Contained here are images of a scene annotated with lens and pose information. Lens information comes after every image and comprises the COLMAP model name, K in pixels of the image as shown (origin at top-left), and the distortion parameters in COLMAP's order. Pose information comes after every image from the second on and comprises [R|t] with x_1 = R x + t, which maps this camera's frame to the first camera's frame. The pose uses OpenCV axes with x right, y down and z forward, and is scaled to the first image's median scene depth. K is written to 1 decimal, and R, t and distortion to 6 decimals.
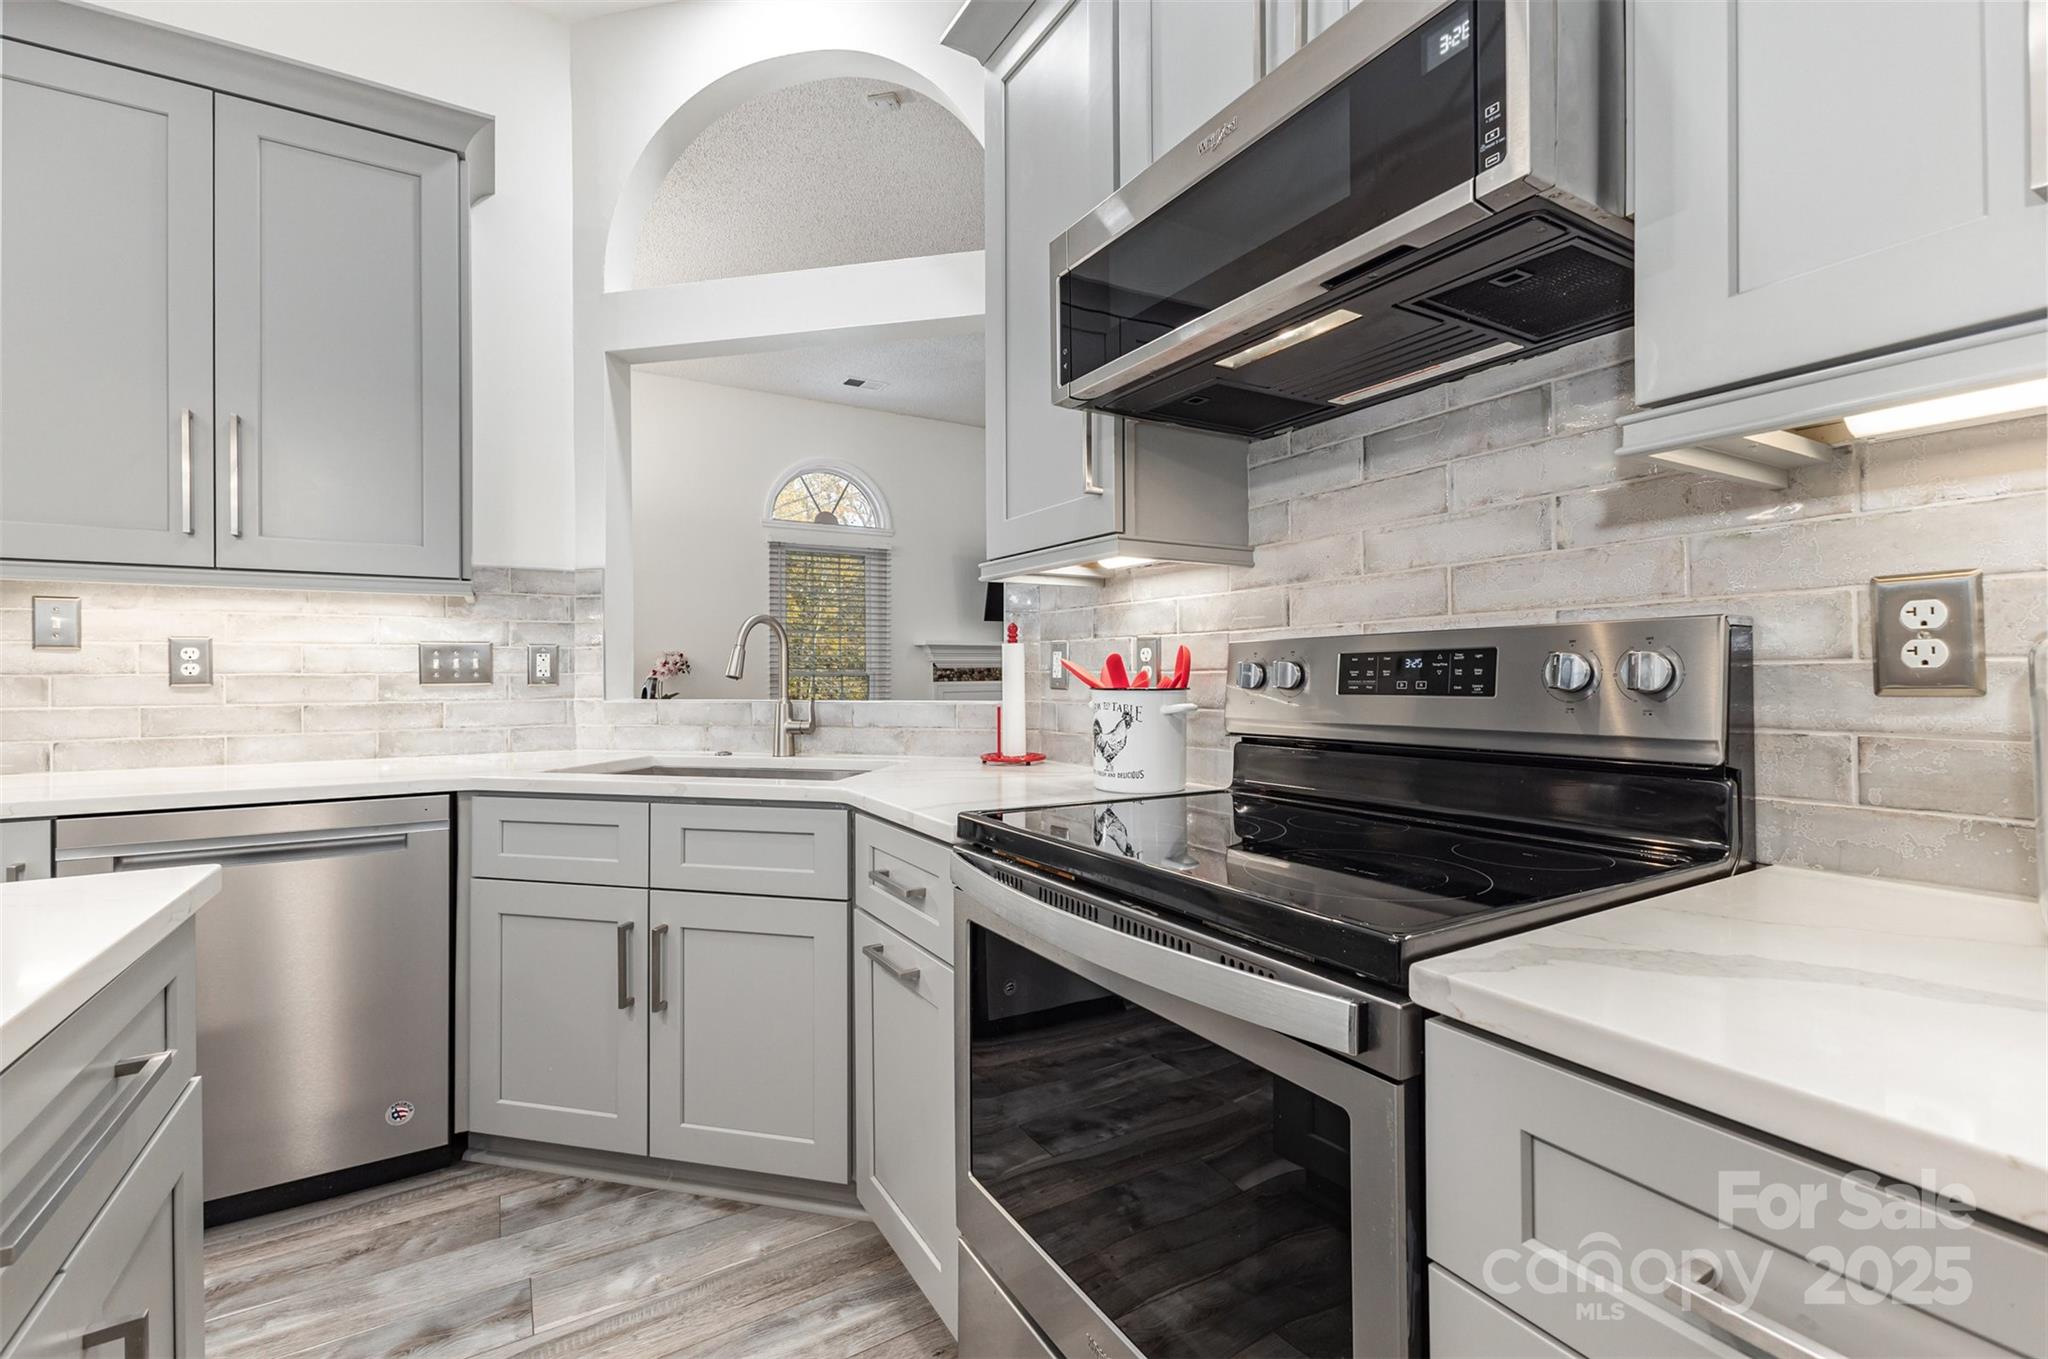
lens RADIAL K [[885.4, 0, 1023.7], [0, 885.4, 671.5], [0, 0, 1]] dist [0.012016, -0.002488]
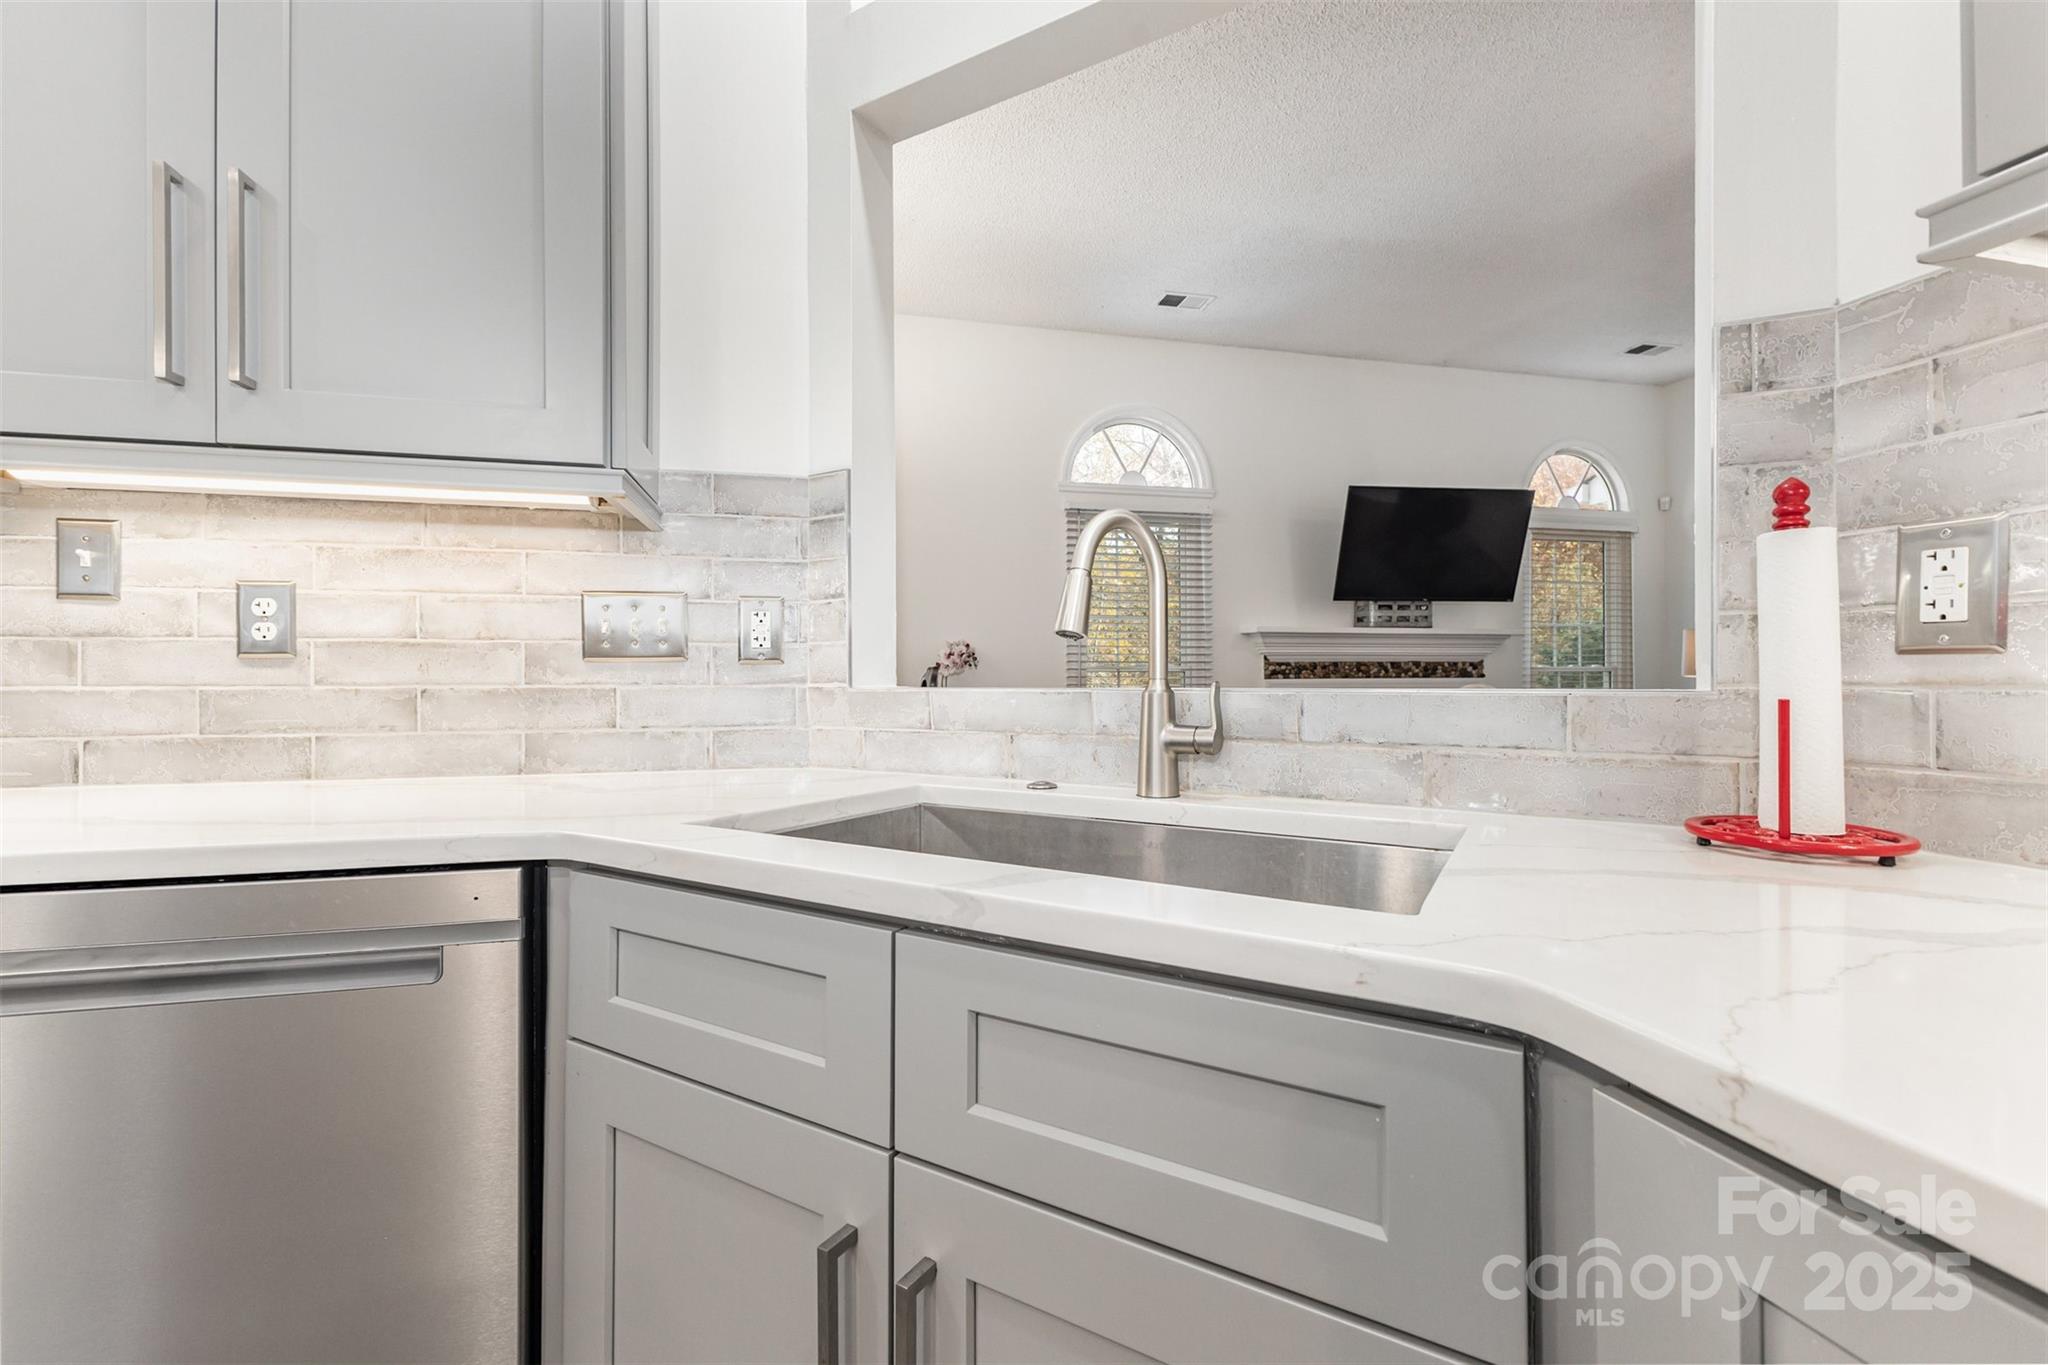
lens RADIAL K [[885.4, 0, 1028.7], [0, 885.4, 683.5], [0, 0, 1]] dist [0.012016, -0.002488]
pose [[0.955610, 0.003399, -0.294615, -0.195655], [-0.001329, 0.999973, 0.007226, 0.027911], [0.294632, -0.006514, 0.955589, 0.504179]]
